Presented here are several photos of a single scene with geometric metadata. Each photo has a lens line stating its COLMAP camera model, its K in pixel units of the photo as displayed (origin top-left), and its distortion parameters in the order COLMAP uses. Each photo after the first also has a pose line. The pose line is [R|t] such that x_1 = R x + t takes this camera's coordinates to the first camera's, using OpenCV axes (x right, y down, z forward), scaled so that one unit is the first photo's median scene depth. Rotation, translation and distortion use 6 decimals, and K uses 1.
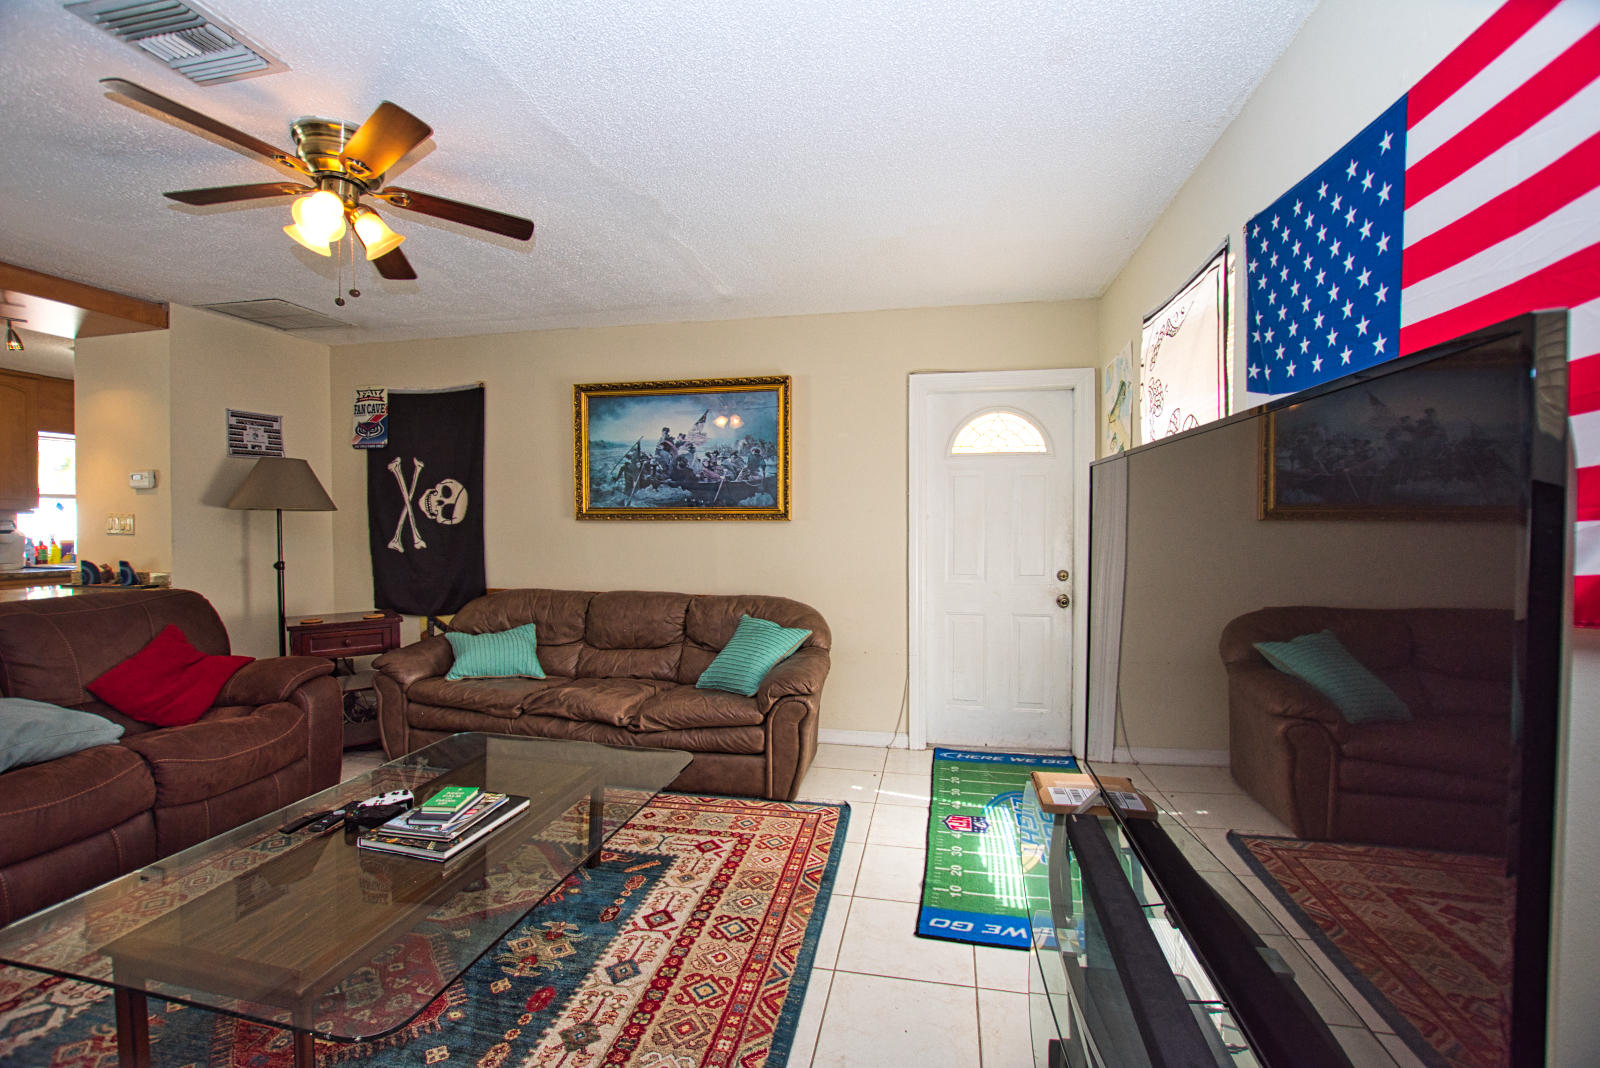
lens RADIAL K [[702.4, 0, 802.4], [0, 702.4, 529.5], [0, 0, 1]] dist [-0.035652, 0.005998]
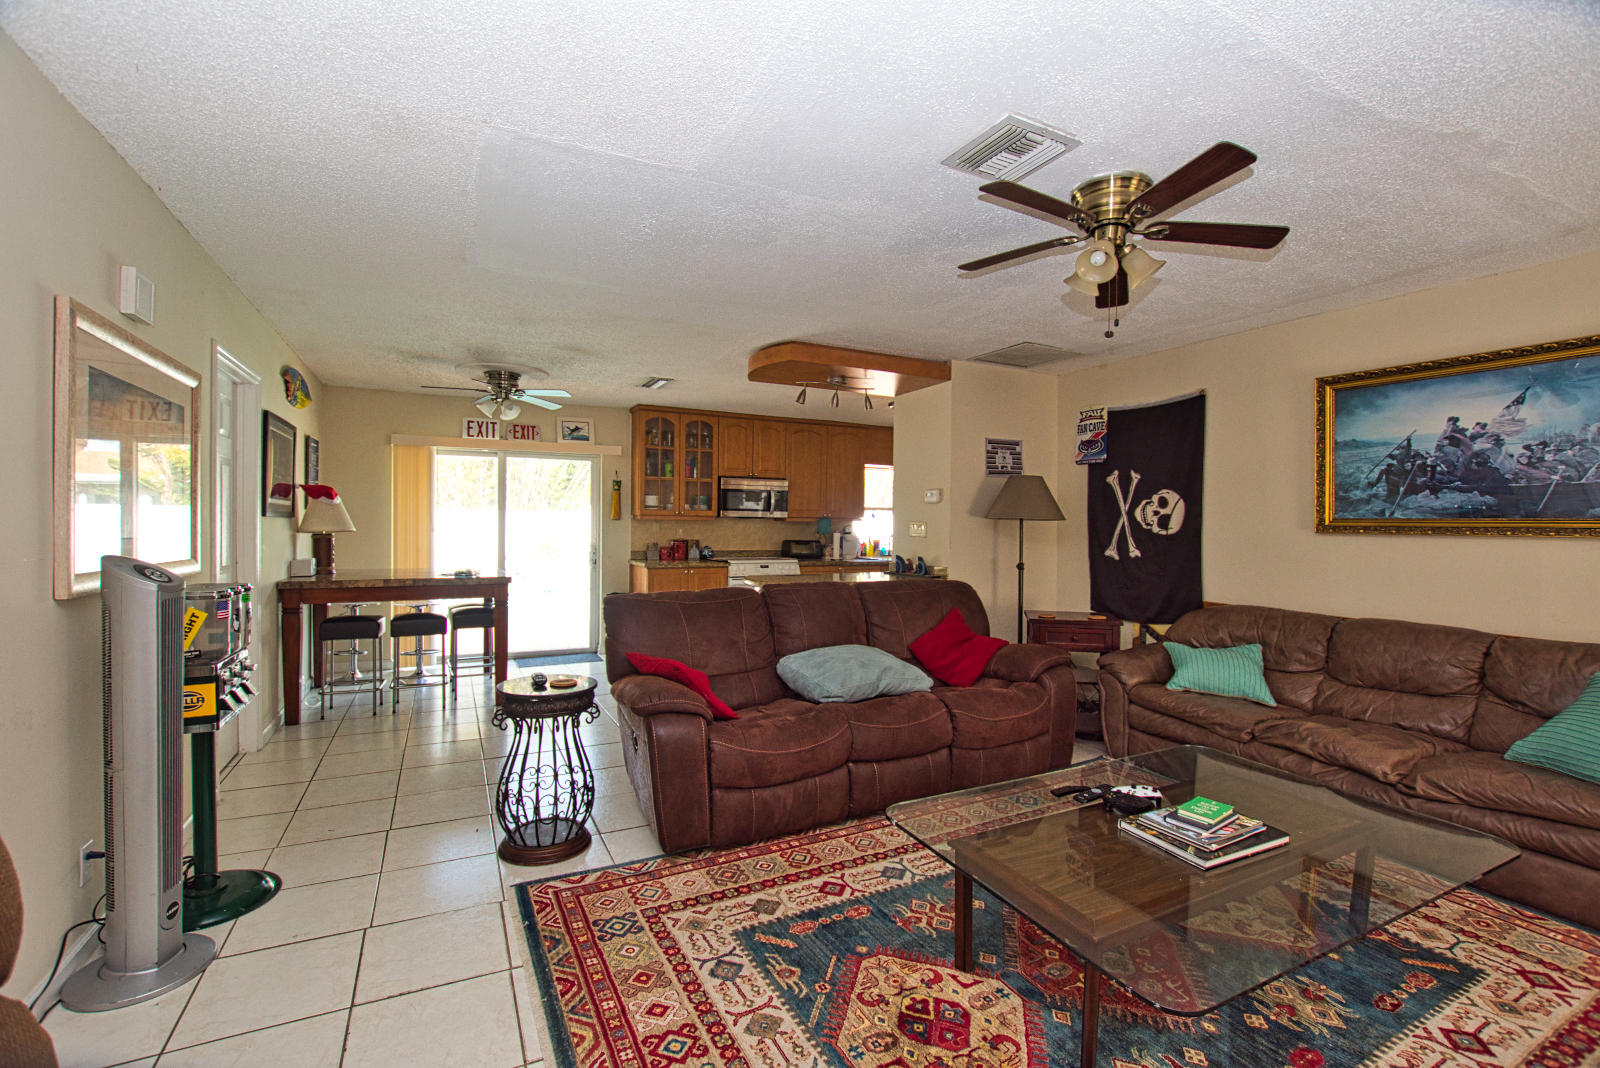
lens RADIAL K [[702.4, 0, 799.9], [0, 702.4, 531.6], [0, 0, 1]] dist [-0.035652, 0.005998]
pose [[0.617635, 0.016649, -0.786289, -0.049167], [-0.024733, 0.999693, 0.001739, -0.000252], [0.786076, 0.018373, 0.617857, -0.046712]]
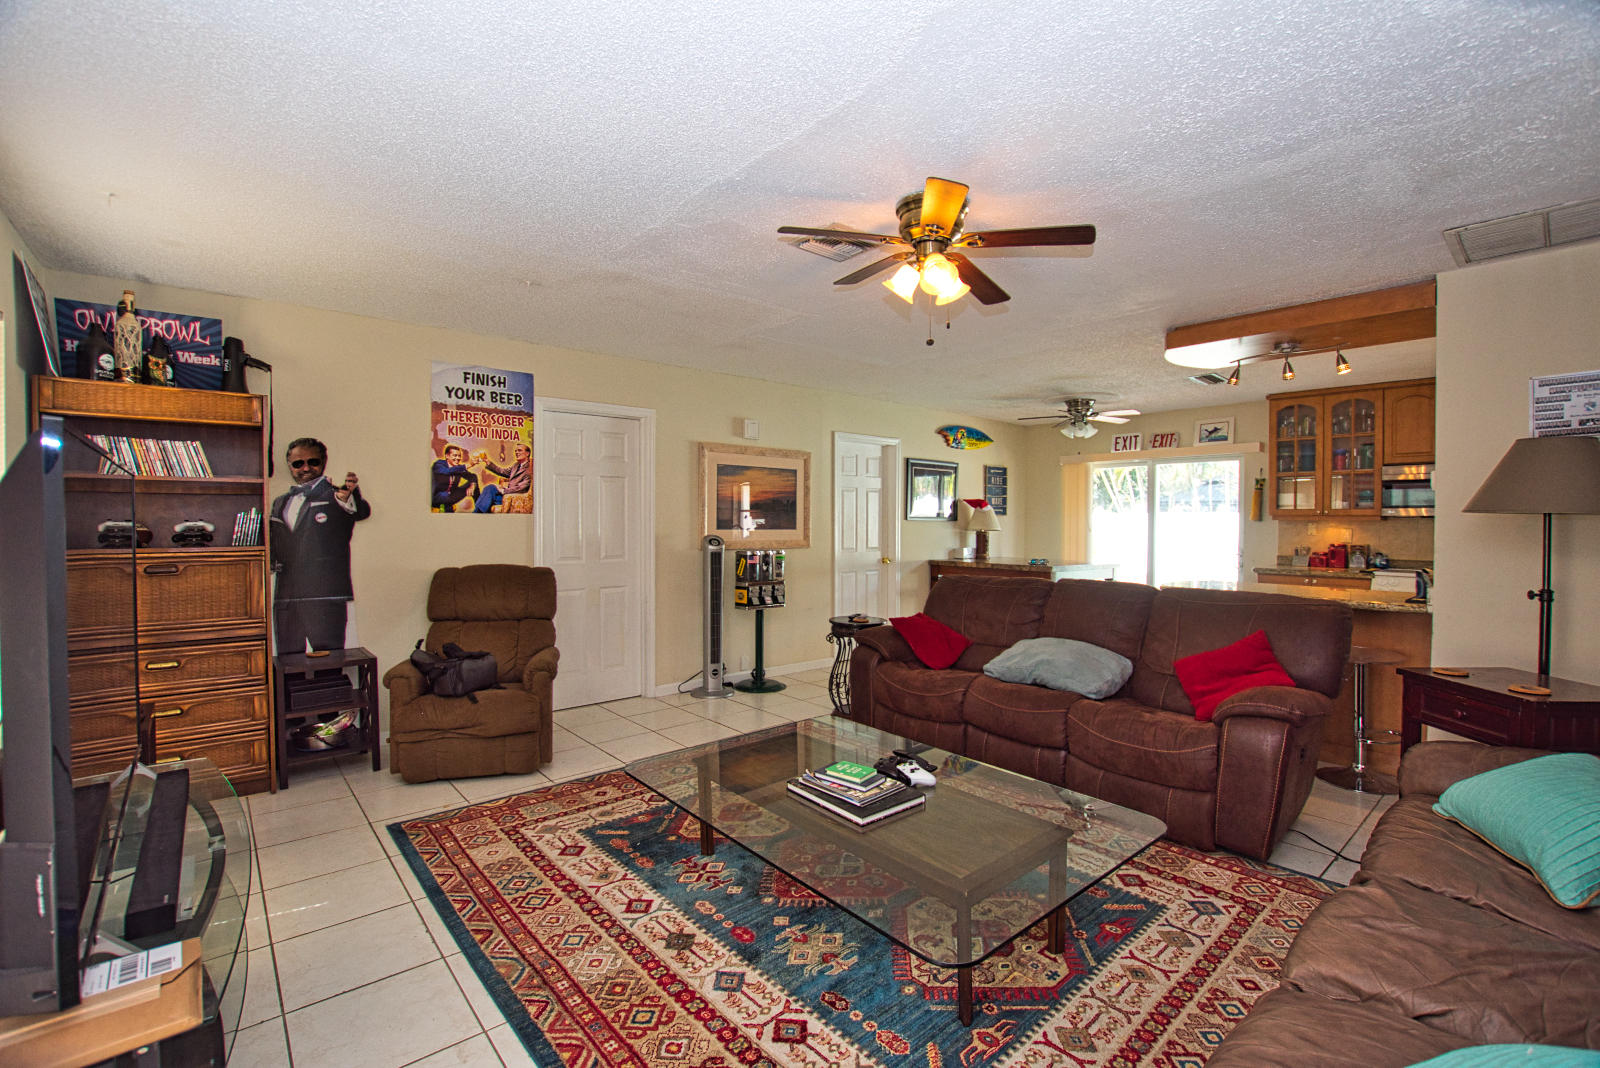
lens RADIAL K [[702.4, 0, 800.8], [0, 702.4, 530.9], [0, 0, 1]] dist [-0.035652, 0.005998]
pose [[-0.615240, 0.010396, -0.788271, 0.239018], [-0.017588, 0.999483, 0.026908, -0.018157], [0.788143, 0.030419, -0.614740, 0.883352]]
